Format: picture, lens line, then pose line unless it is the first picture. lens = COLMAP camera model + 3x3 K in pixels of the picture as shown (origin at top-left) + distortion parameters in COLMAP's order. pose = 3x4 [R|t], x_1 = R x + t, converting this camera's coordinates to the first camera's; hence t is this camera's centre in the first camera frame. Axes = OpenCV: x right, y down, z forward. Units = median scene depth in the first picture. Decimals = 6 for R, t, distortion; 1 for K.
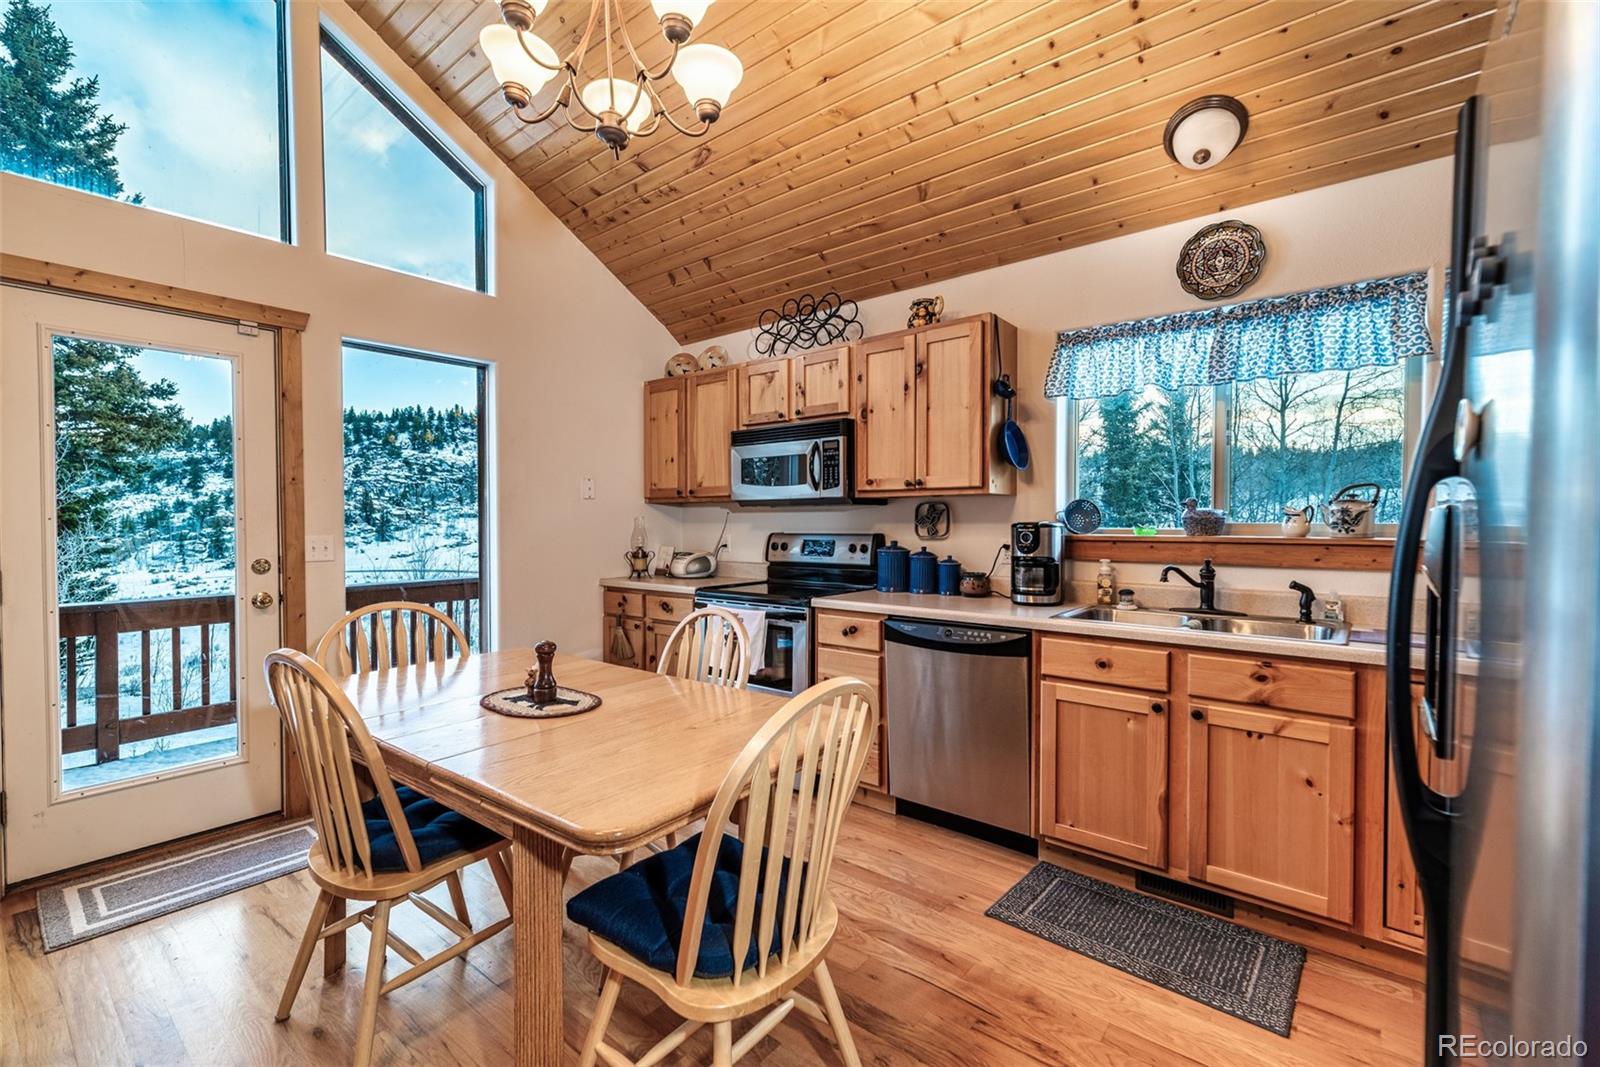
lens RADIAL K [[691.6, 0, 796.1], [0, 691.6, 532.8], [0, 0, 1]] dist [0.007238, 0.001143]
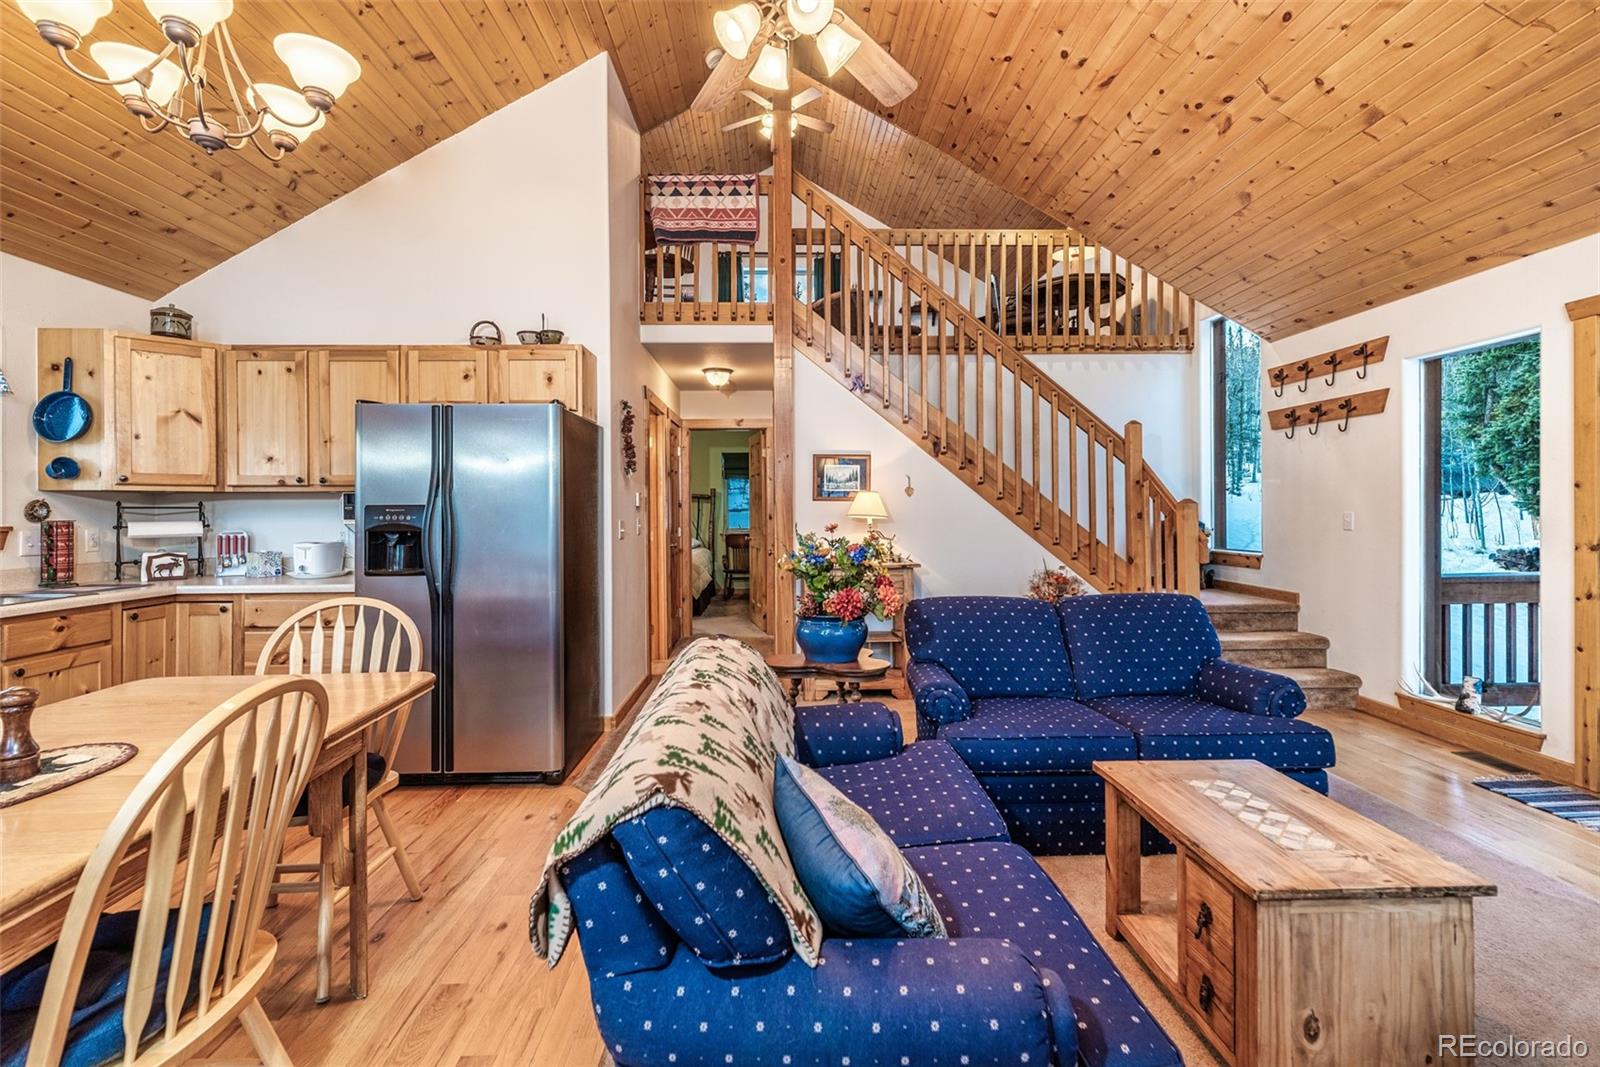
lens RADIAL K [[696.1, 0, 796.1], [0, 696.1, 506.2], [0, 0, 1]] dist [0.008406, 0.001027]
pose [[-0.656184, 0.006775, 0.754570, -0.755929], [0.020912, 0.999739, 0.009210, -0.006671], [-0.754311, 0.021823, -0.656155, 0.479032]]
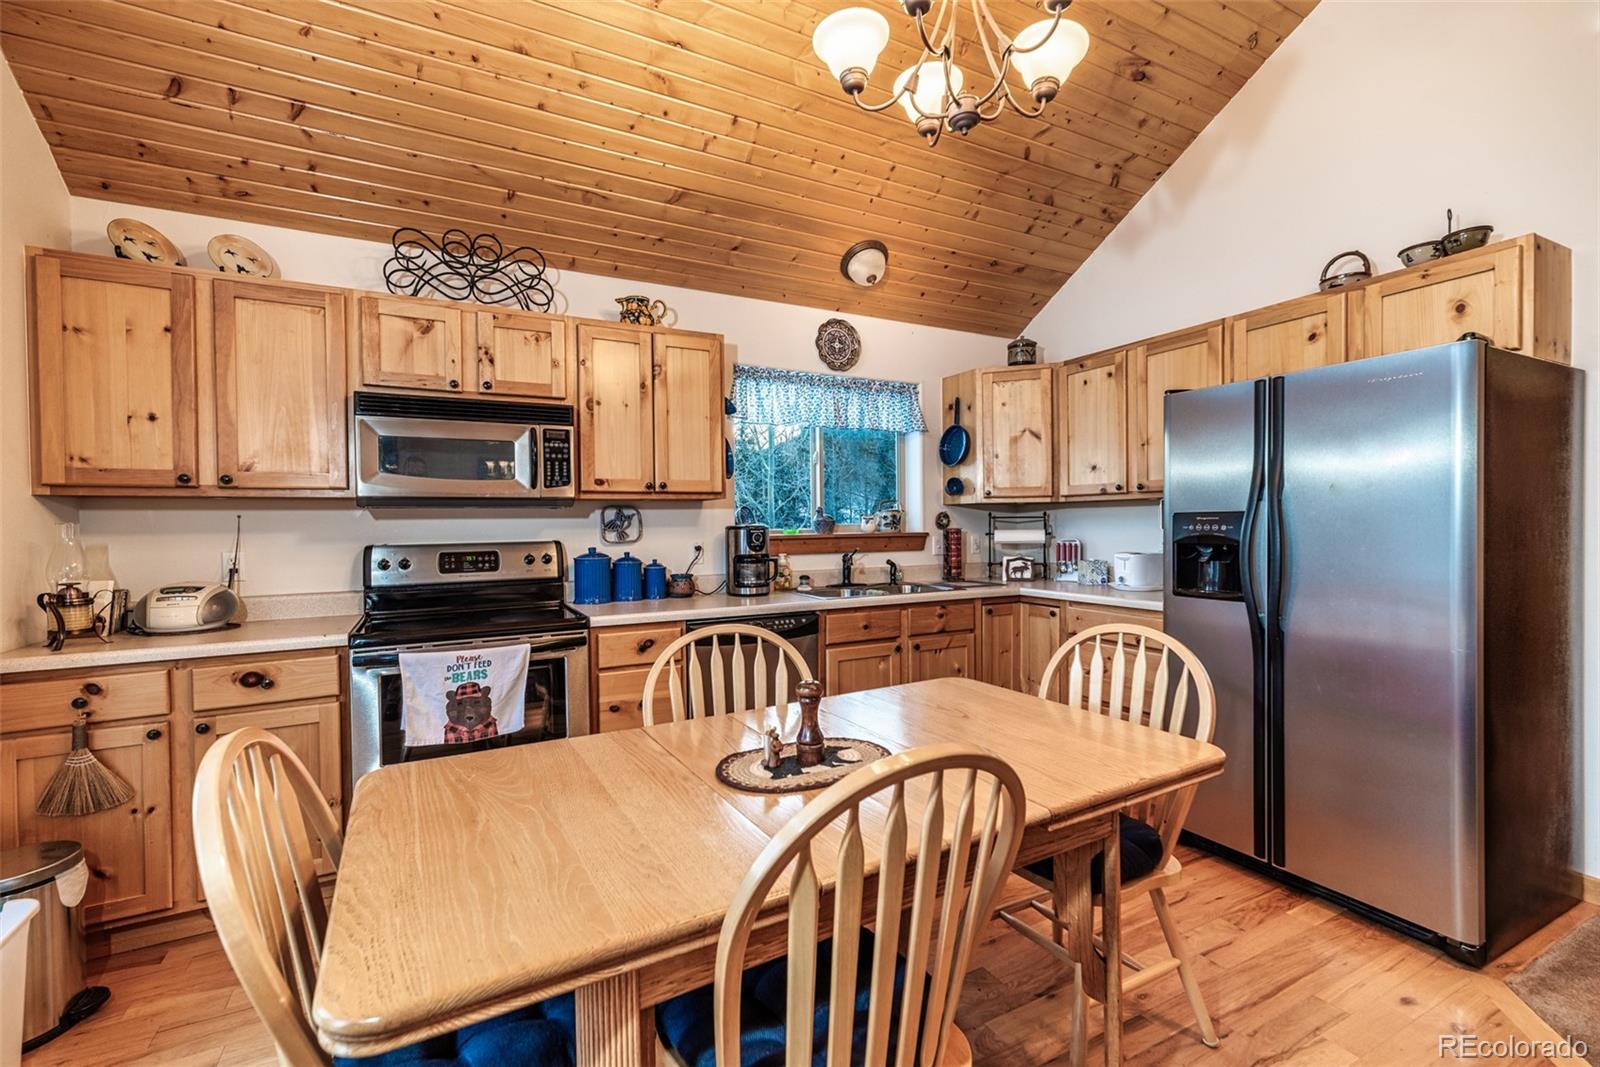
lens RADIAL K [[691.6, 0, 796.1], [0, 691.6, 532.8], [0, 0, 1]] dist [0.007238, 0.001143]
pose [[0.390562, -0.014813, 0.920457, -0.579570], [0.028309, 0.999591, 0.004075, -0.003817], [-0.920141, 0.024466, 0.390822, 0.392583]]
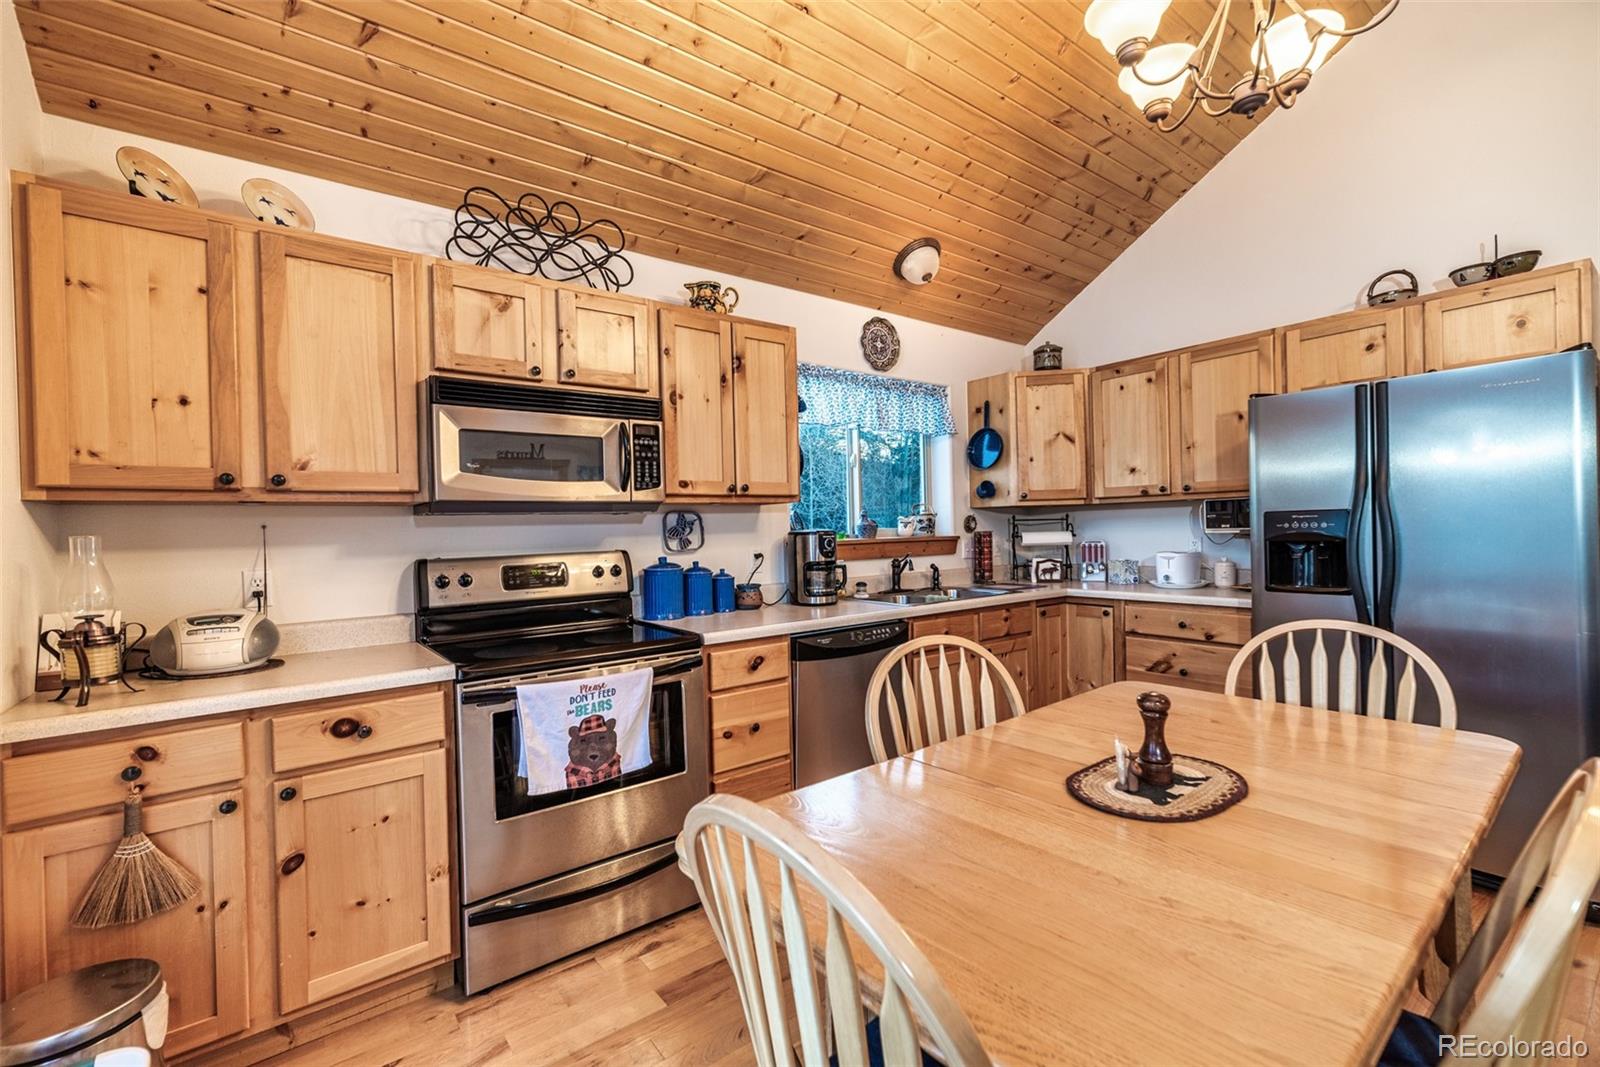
lens RADIAL K [[691.6, 0, 796.1], [0, 691.6, 532.8], [0, 0, 1]] dist [0.007238, 0.001143]
pose [[0.227552, -0.008869, 0.973725, -0.610014], [0.043510, 0.999052, -0.001069, -0.009247], [-0.972793, 0.042610, 0.227723, 0.648014]]
